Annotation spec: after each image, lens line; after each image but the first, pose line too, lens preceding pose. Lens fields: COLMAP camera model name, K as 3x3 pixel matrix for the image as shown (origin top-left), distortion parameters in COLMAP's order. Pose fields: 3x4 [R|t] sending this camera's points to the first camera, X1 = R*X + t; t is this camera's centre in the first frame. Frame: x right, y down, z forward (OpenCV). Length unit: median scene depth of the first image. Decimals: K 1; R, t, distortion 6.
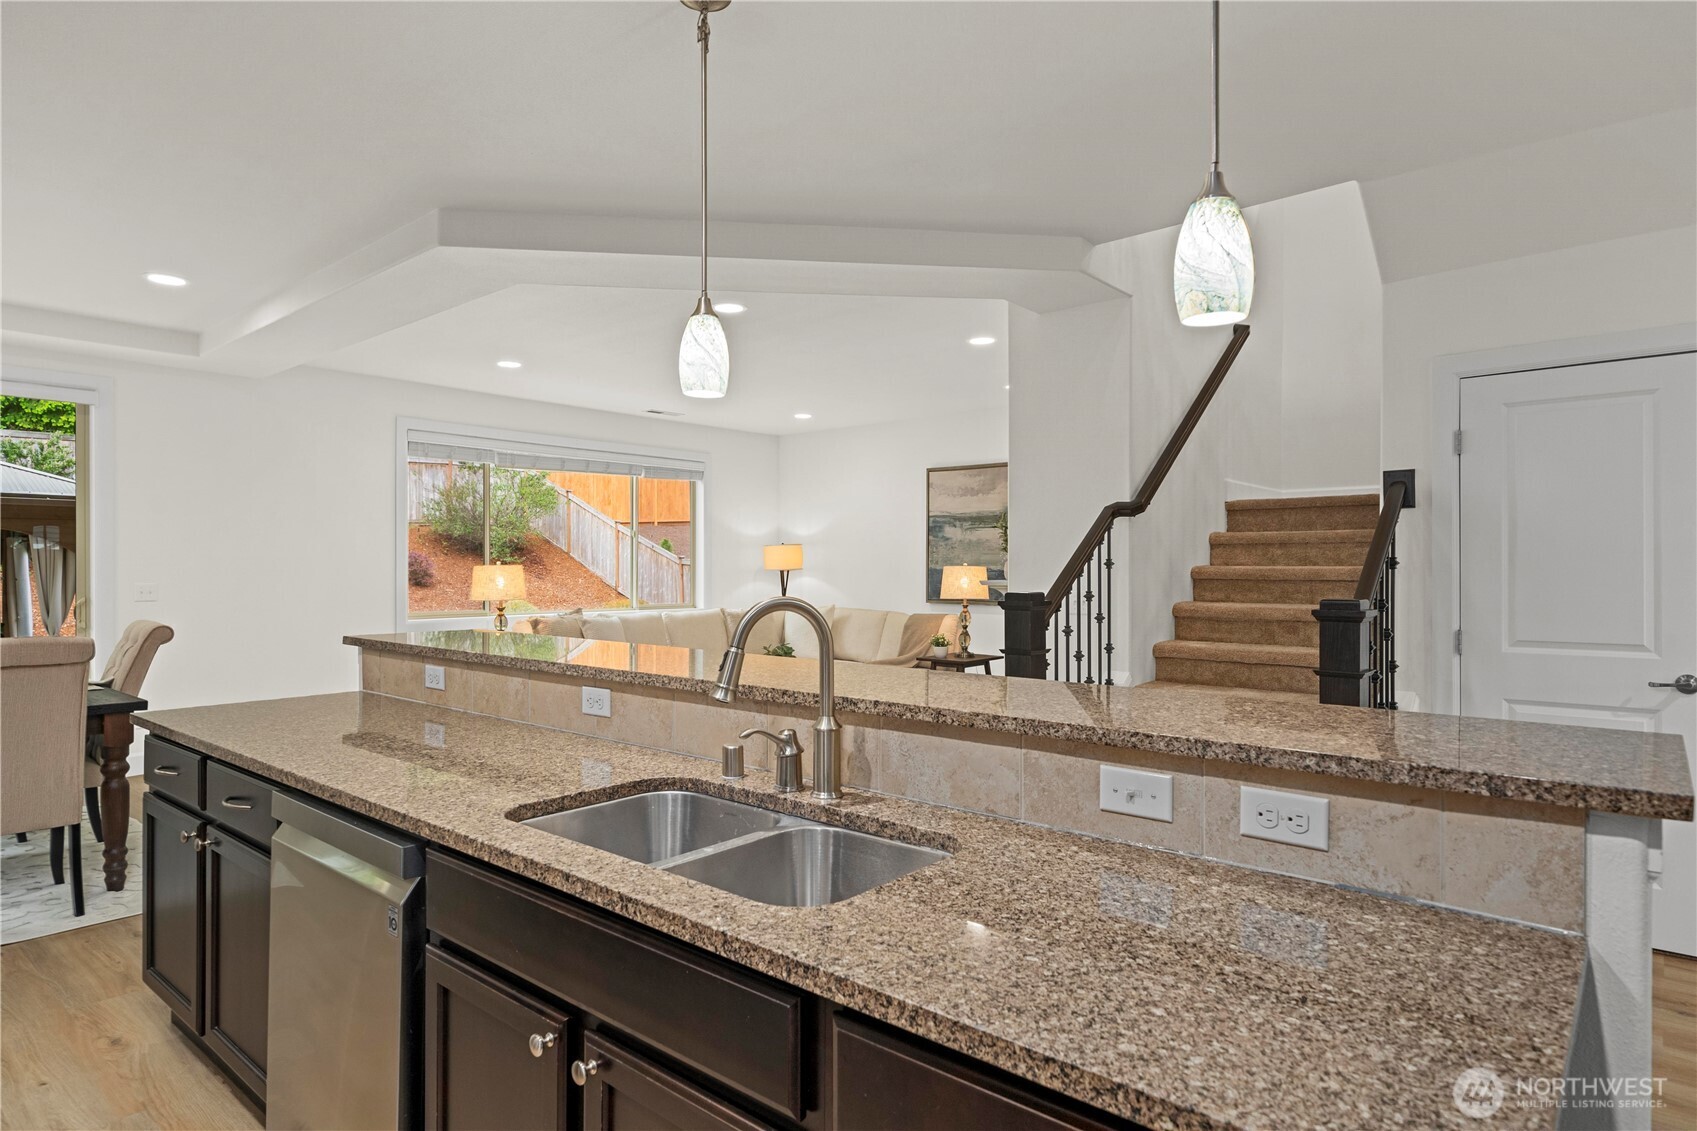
lens RADIAL K [[960.1, 0, 848.5], [0, 960.1, 565.5], [0, 0, 1]] dist [0.000153, -0.000010]
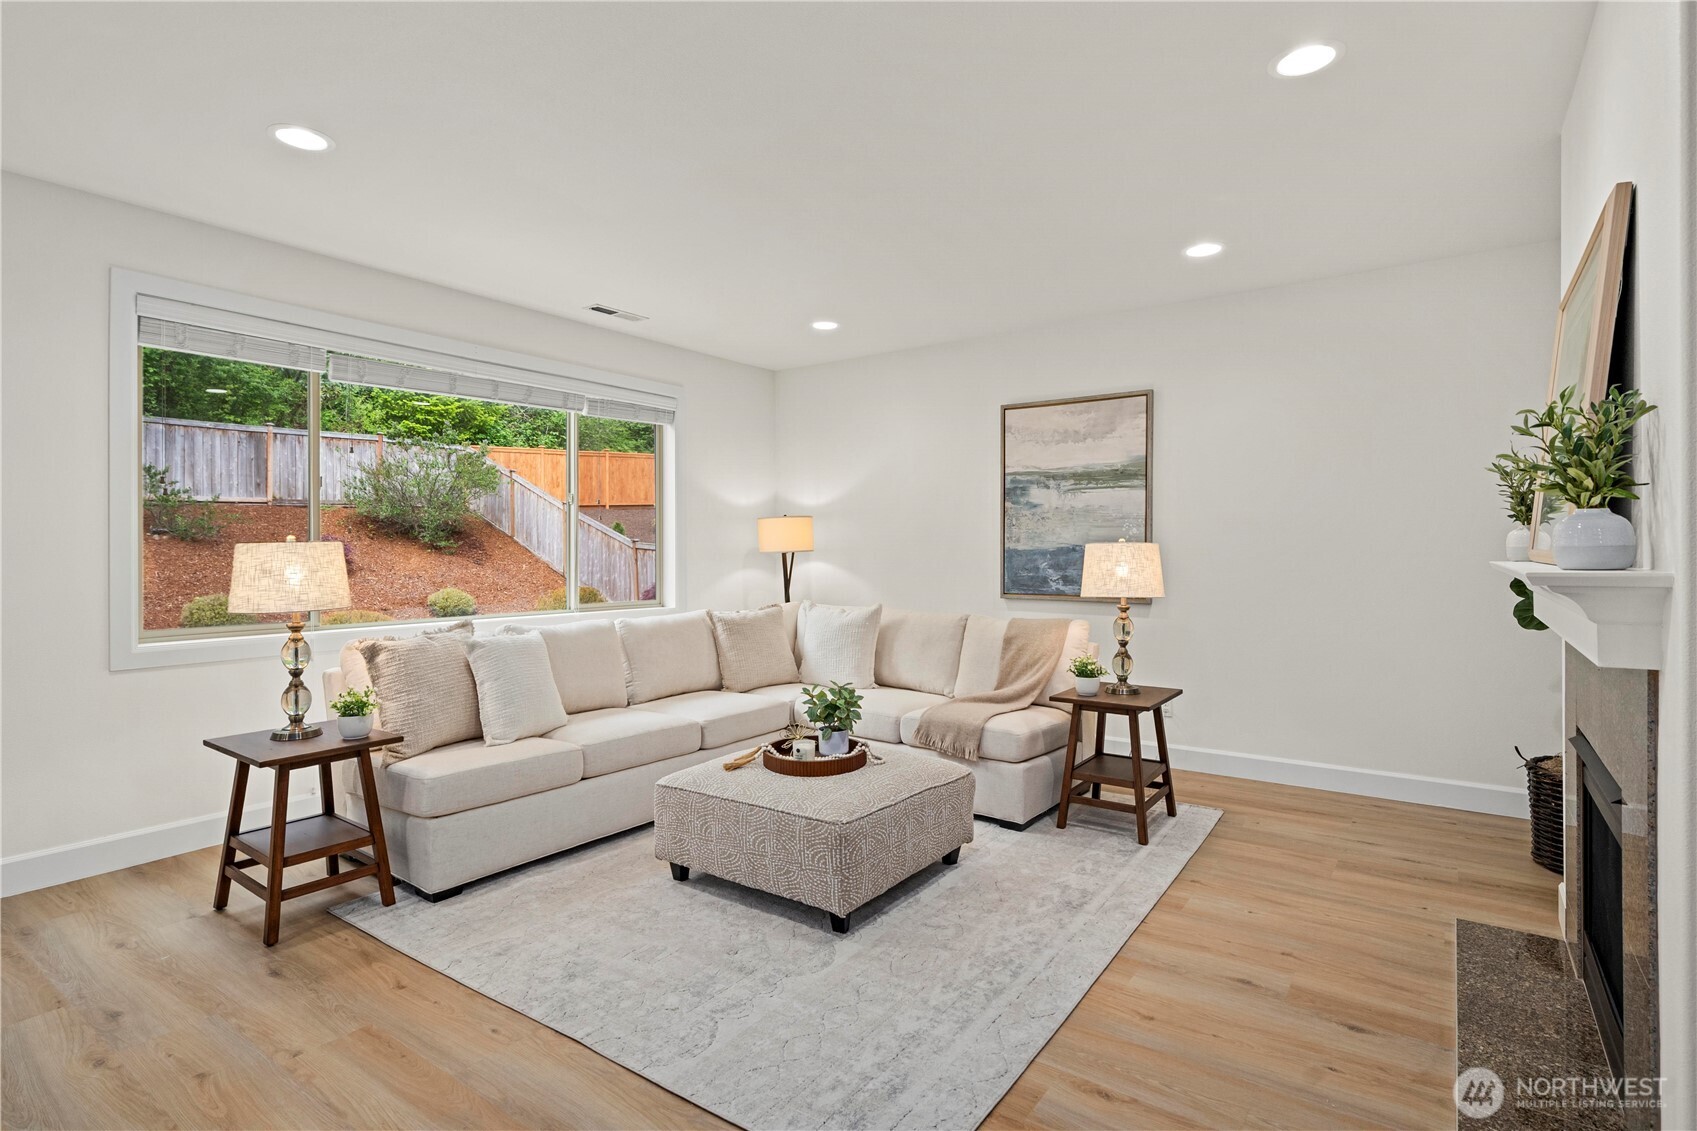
lens RADIAL K [[846.7, 0, 846.3], [0, 846.7, 546.8], [0, 0, 1]] dist [-0.000597, -0.000073]
pose [[0.997093, -0.003332, 0.076126, -0.071176], [0.003683, 0.999983, -0.004481, 0.003488], [-0.076109, 0.004748, 0.997088, 0.363840]]
